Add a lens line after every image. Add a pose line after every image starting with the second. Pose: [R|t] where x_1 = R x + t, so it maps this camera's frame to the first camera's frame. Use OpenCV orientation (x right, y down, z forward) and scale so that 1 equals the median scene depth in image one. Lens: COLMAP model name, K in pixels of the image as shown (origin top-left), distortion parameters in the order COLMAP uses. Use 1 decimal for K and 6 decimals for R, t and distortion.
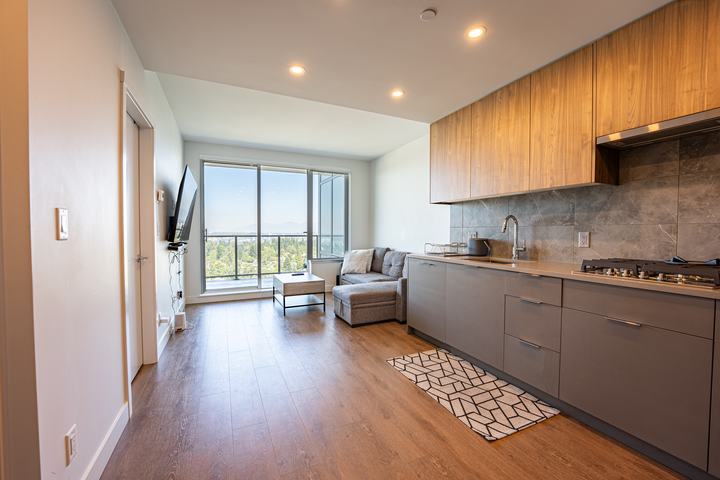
lens RADIAL K [[294.3, 0, 357.6], [0, 294.3, 242.7], [0, 0, 1]] dist [-0.028423, 0.003891]
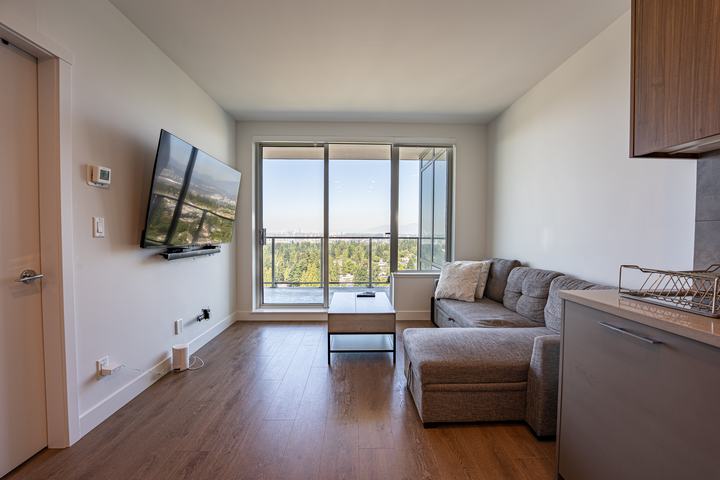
lens RADIAL K [[294.3, 0, 361.3], [0, 294.3, 238.6], [0, 0, 1]] dist [-0.028423, 0.003891]
pose [[0.918396, 0.010451, -0.395524, 0.050643], [-0.017256, 0.999758, -0.013653, -0.012335], [0.395286, 0.019364, 0.918354, 0.352836]]
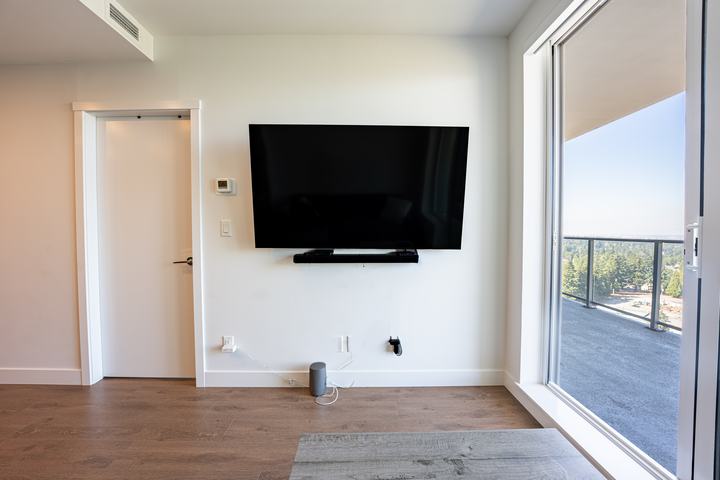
lens RADIAL K [[294.3, 0, 363.7], [0, 294.3, 239.9], [0, 0, 1]] dist [-0.028423, 0.003891]
pose [[-0.411460, 0.019959, -0.911209, -0.063359], [-0.029803, 0.998931, 0.035338, -0.028420], [0.910940, 0.041698, -0.410426, 0.880828]]
